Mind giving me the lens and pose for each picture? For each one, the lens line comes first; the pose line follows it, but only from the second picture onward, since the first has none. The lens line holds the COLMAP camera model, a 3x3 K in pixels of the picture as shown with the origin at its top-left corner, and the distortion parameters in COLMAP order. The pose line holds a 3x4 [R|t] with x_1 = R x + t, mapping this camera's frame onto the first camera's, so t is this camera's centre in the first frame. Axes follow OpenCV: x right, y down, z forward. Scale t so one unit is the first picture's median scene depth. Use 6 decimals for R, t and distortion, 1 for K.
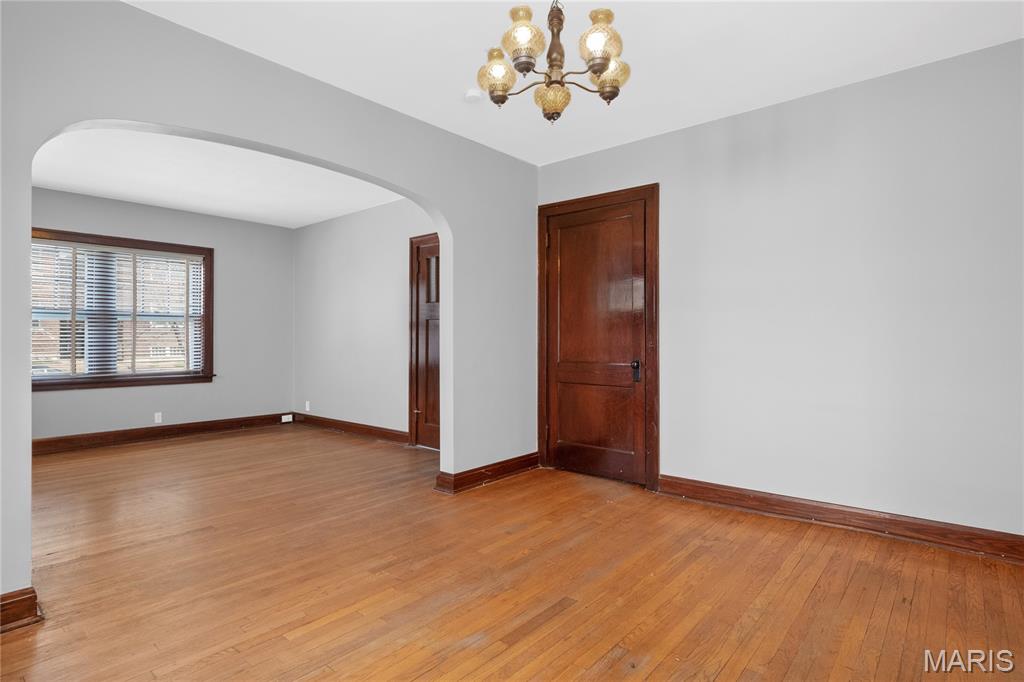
lens RADIAL K [[525.0, 0, 512.8], [0, 525.0, 339.1], [0, 0, 1]] dist [0.001255, 0.000219]
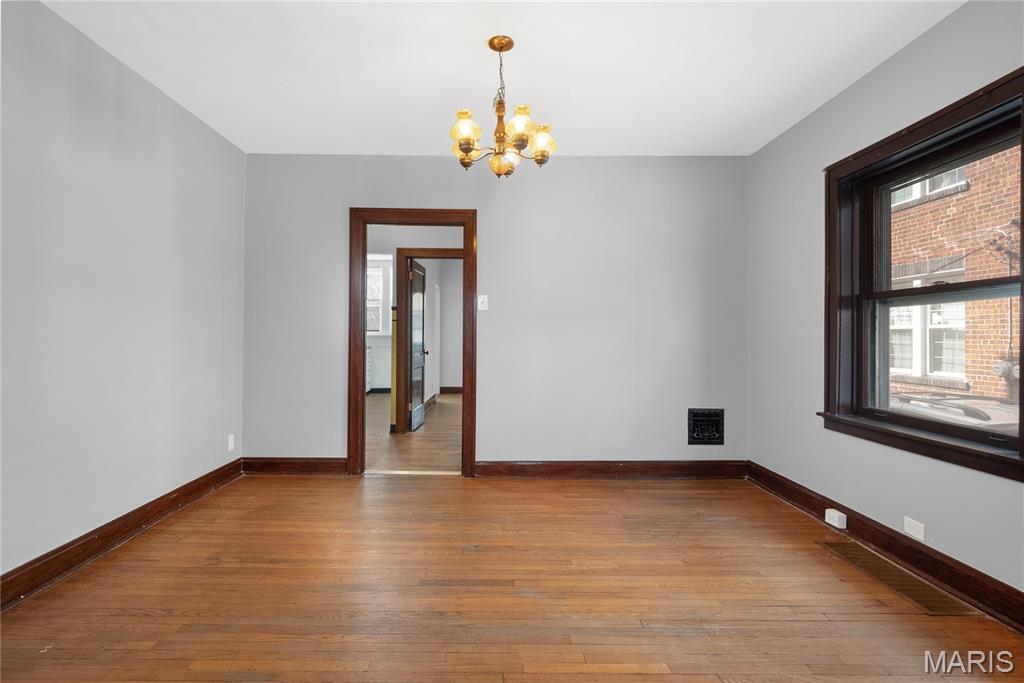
lens RADIAL K [[525.0, 0, 509.8], [0, 525.0, 337.6], [0, 0, 1]] dist [0.001255, 0.000219]
pose [[-0.663962, -0.004558, 0.747752, -0.863084], [-0.003014, 0.999990, 0.003419, -0.006088], [-0.747760, 0.000017, -0.663969, 1.686262]]
